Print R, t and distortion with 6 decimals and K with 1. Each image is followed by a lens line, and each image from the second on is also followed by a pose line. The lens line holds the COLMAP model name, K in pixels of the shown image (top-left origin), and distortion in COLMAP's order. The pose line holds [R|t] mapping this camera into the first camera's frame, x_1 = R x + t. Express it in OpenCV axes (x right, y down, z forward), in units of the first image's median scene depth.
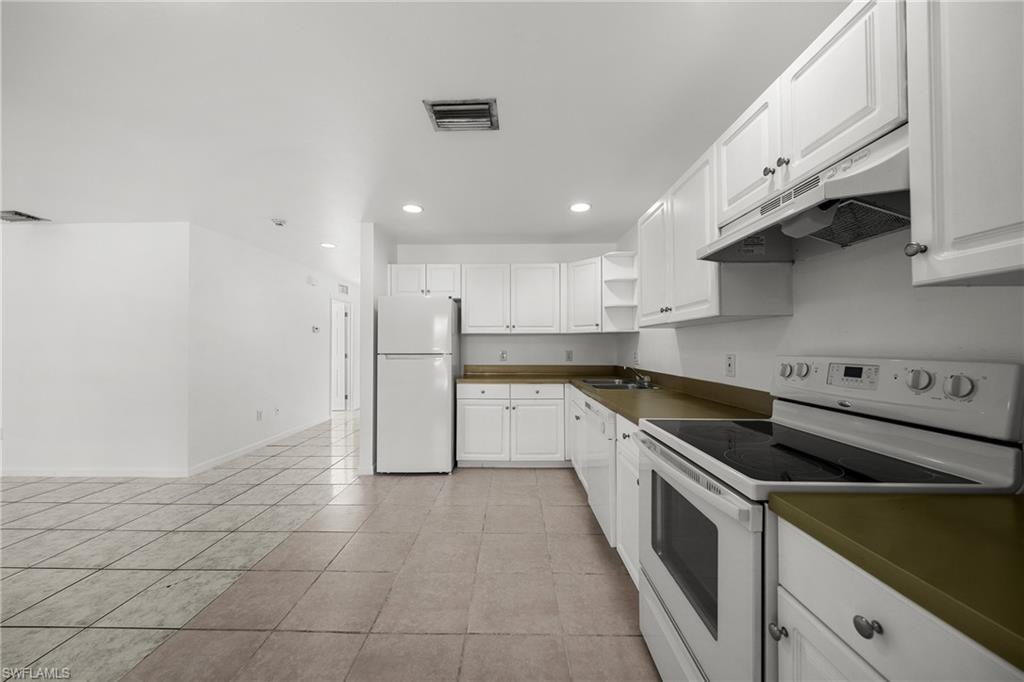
lens RADIAL K [[366.0, 0, 507.0], [0, 366.0, 343.9], [0, 0, 1]] dist [-0.002775, 0.000248]
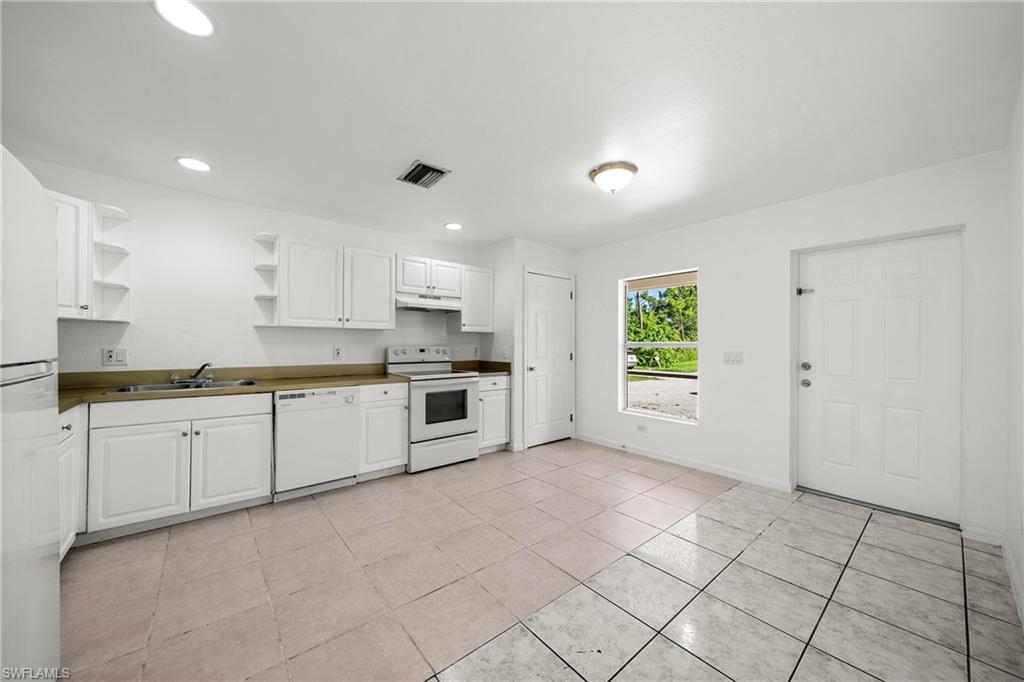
lens RADIAL K [[366.0, 0, 507.9], [0, 366.0, 341.8], [0, 0, 1]] dist [-0.002775, 0.000248]
pose [[-0.647524, 0.002547, 0.762041, -0.752652], [-0.010018, 0.999880, -0.011854, 0.009091], [-0.761980, -0.015310, -0.647420, 0.895523]]
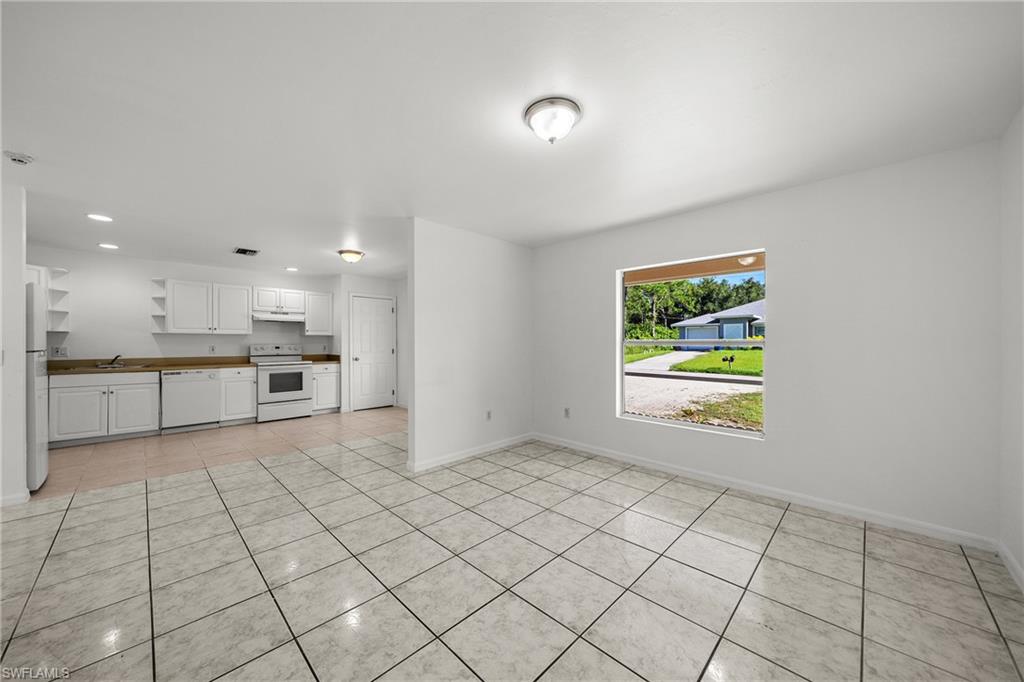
lens RADIAL K [[366.0, 0, 507.7], [0, 366.0, 341.5], [0, 0, 1]] dist [-0.002775, 0.000248]
pose [[-0.721152, 0.002650, 0.692772, -1.743669], [-0.004417, 0.999955, -0.008423, 0.005968], [-0.692763, -0.009134, -0.721108, 0.855233]]
